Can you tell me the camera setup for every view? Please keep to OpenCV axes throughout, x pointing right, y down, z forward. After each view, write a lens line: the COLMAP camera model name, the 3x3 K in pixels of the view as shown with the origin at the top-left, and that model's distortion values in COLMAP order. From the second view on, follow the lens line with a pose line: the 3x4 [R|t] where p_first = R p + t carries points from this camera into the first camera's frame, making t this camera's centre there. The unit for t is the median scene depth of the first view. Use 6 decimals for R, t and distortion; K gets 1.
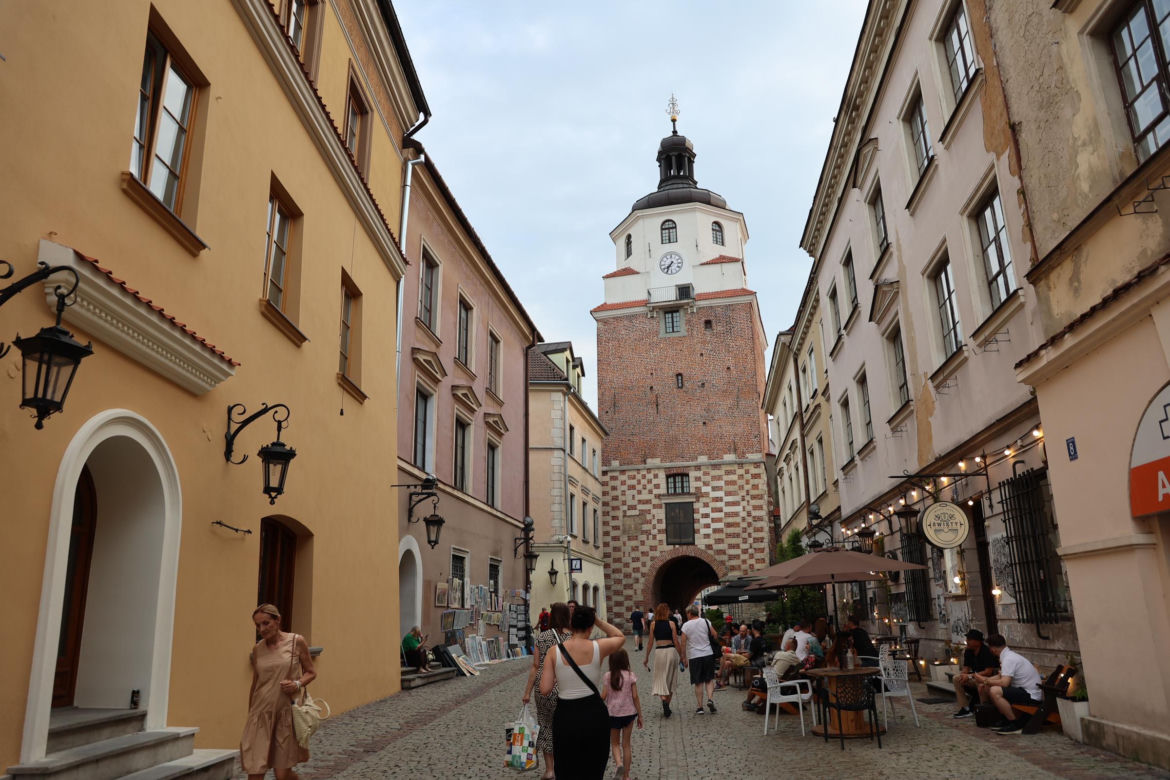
lens RADIAL K [[813.3, 0, 589.1], [0, 813.3, 389.2], [0, 0, 1]] dist [-0.123102, 0.097979]
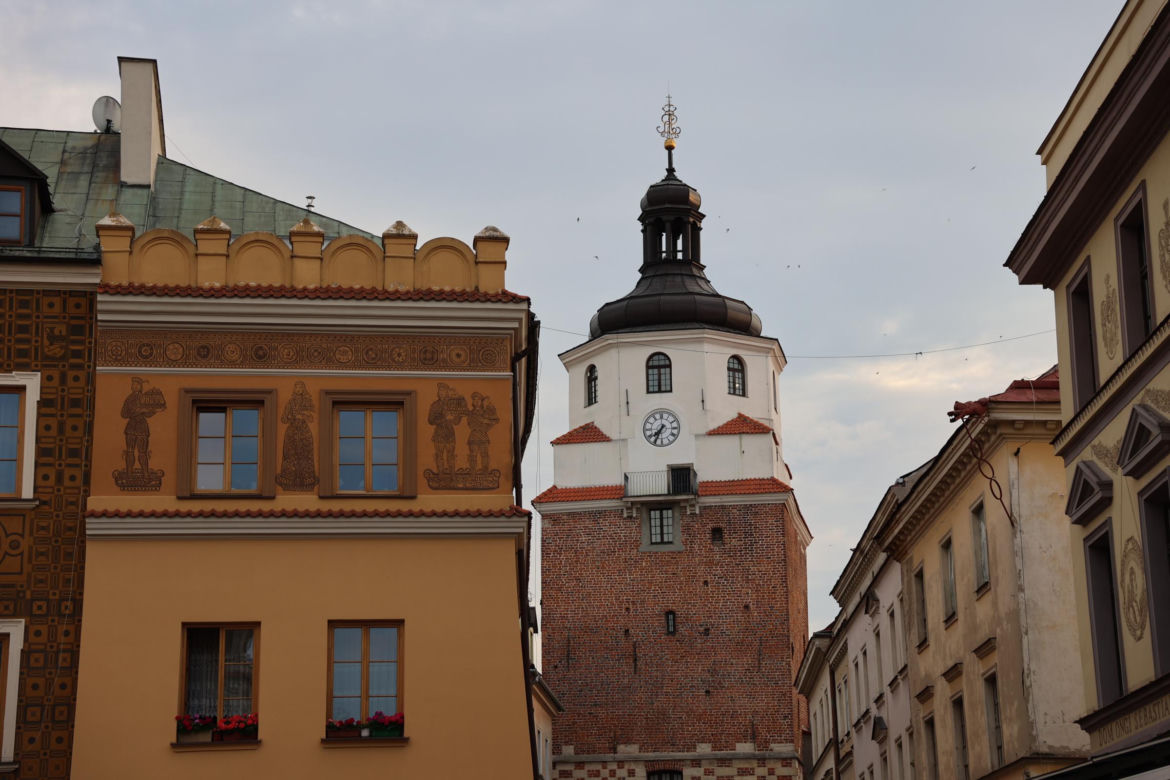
lens RADIAL K [[2444.4, 0, 585.0], [0, 2444.4, 390.0], [0, 0, 1]] dist [0.428347, 0.080987]
pose [[0.993549, 0.027034, 0.110138, -0.183282], [-0.030424, 0.999110, 0.029222, -0.259593], [-0.109250, -0.032384, 0.993487, -0.963322]]
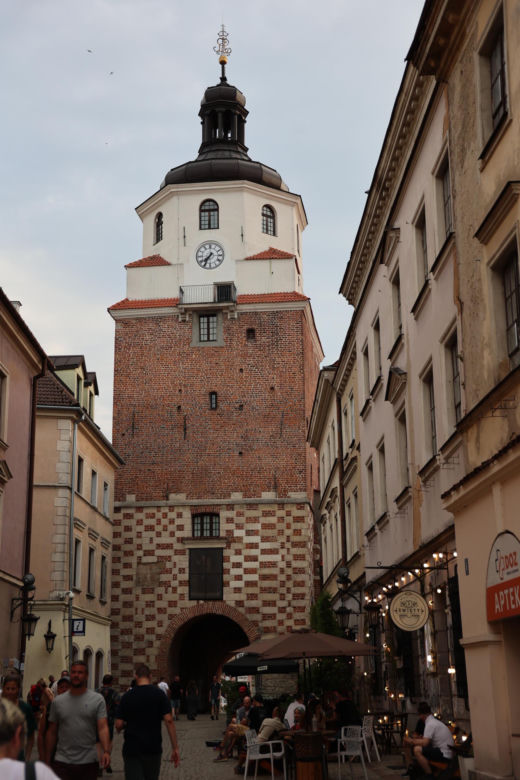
lens RADIAL K [[1130.3, 0, 260.0], [0, 1130.3, 390.0], [0, 0, 1]] dist [0.214318, 0.078667]
pose [[0.988934, 0.041377, 0.142469, -0.006905], [-0.043933, 0.998924, 0.014840, -0.041884], [-0.141702, -0.020935, 0.989688, -0.156552]]
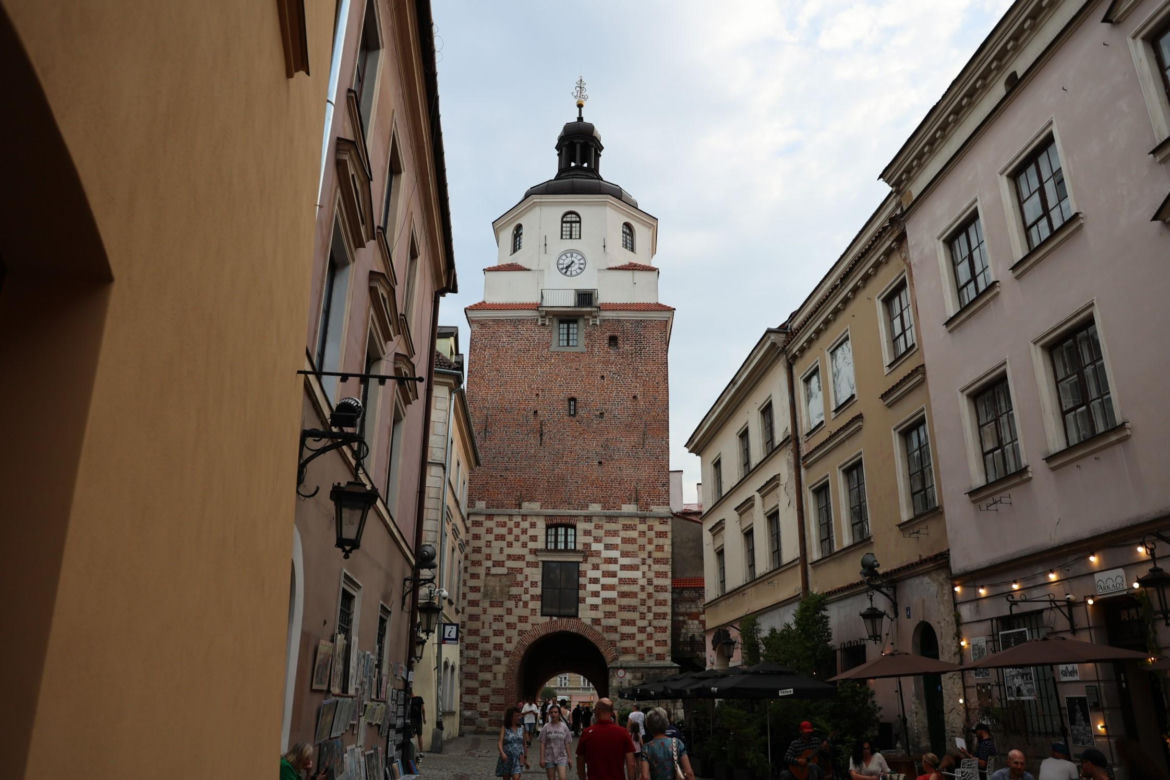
lens RADIAL K [[863.3, 0, 585.0], [0, 863.3, 390.0], [0, 0, 1]] dist [-0.130229, 0.120443]
pose [[0.968452, 0.112601, 0.222312, -0.067016], [-0.094273, 0.991339, -0.091435, 0.050637], [-0.230682, 0.067593, 0.970679, 0.189689]]
